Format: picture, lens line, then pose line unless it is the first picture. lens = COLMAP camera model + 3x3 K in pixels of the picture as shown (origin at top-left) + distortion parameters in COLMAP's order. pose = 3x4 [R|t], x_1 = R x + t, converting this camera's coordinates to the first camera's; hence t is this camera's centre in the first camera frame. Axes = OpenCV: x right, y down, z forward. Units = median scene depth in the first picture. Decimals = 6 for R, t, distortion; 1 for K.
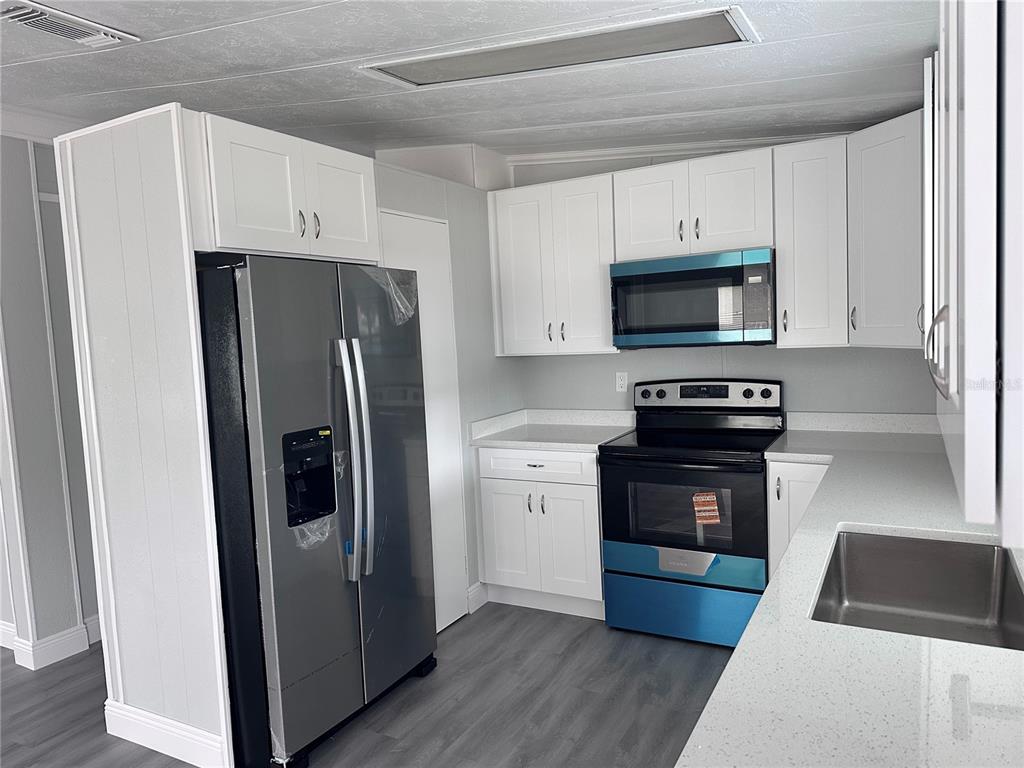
lens RADIAL K [[711.3, 0, 512.0], [0, 711.3, 384.0], [0, 0, 1]] dist [0.081023, -0.092592]
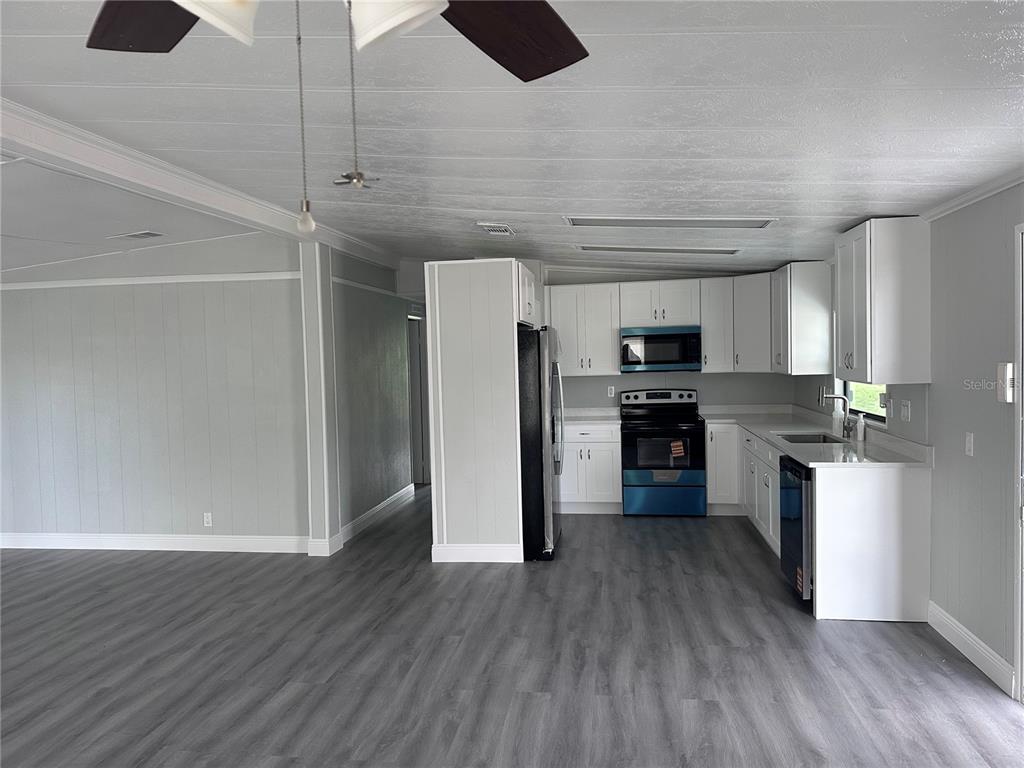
lens RADIAL K [[711.3, 0, 512.0], [0, 711.3, 384.0], [0, 0, 1]] dist [0.081023, -0.092592]
pose [[0.936974, 0.013566, 0.349135, -0.845332], [0.007025, 0.998312, -0.057645, 0.095219], [-0.349328, 0.056465, 0.935298, -0.733932]]
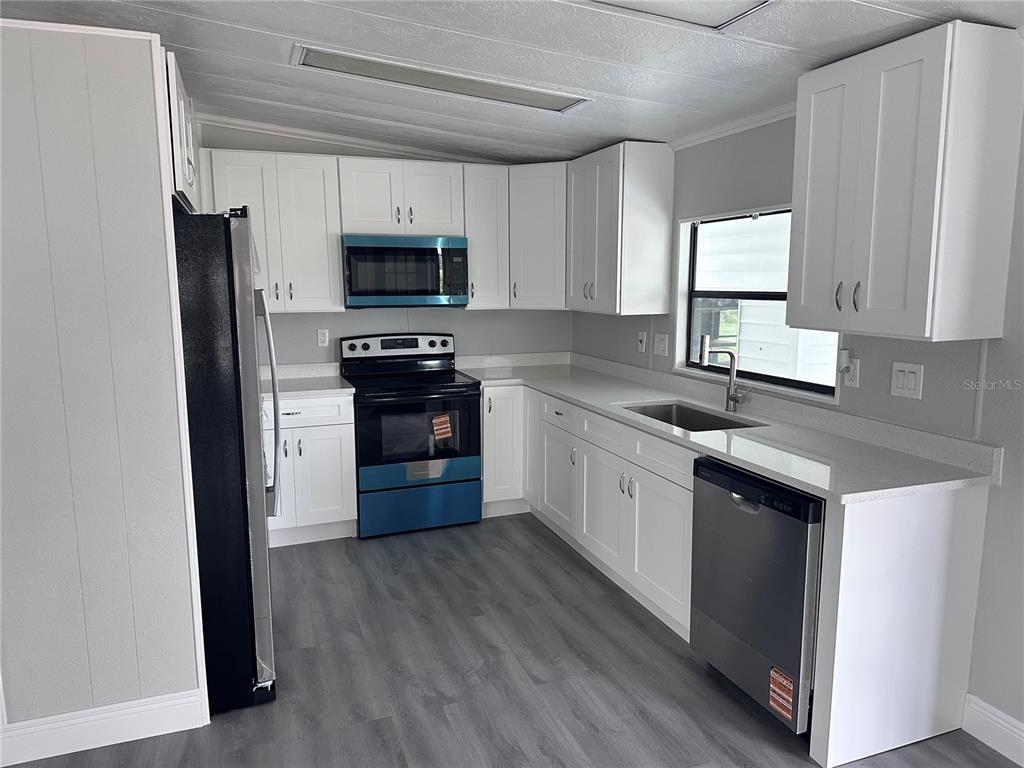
lens RADIAL K [[711.3, 0, 512.0], [0, 711.3, 384.0], [0, 0, 1]] dist [0.081023, -0.092592]
pose [[0.649946, -0.063078, 0.757359, -0.609514], [0.033909, 0.997964, 0.054017, 0.022309], [-0.759224, -0.009427, 0.650761, 0.023436]]
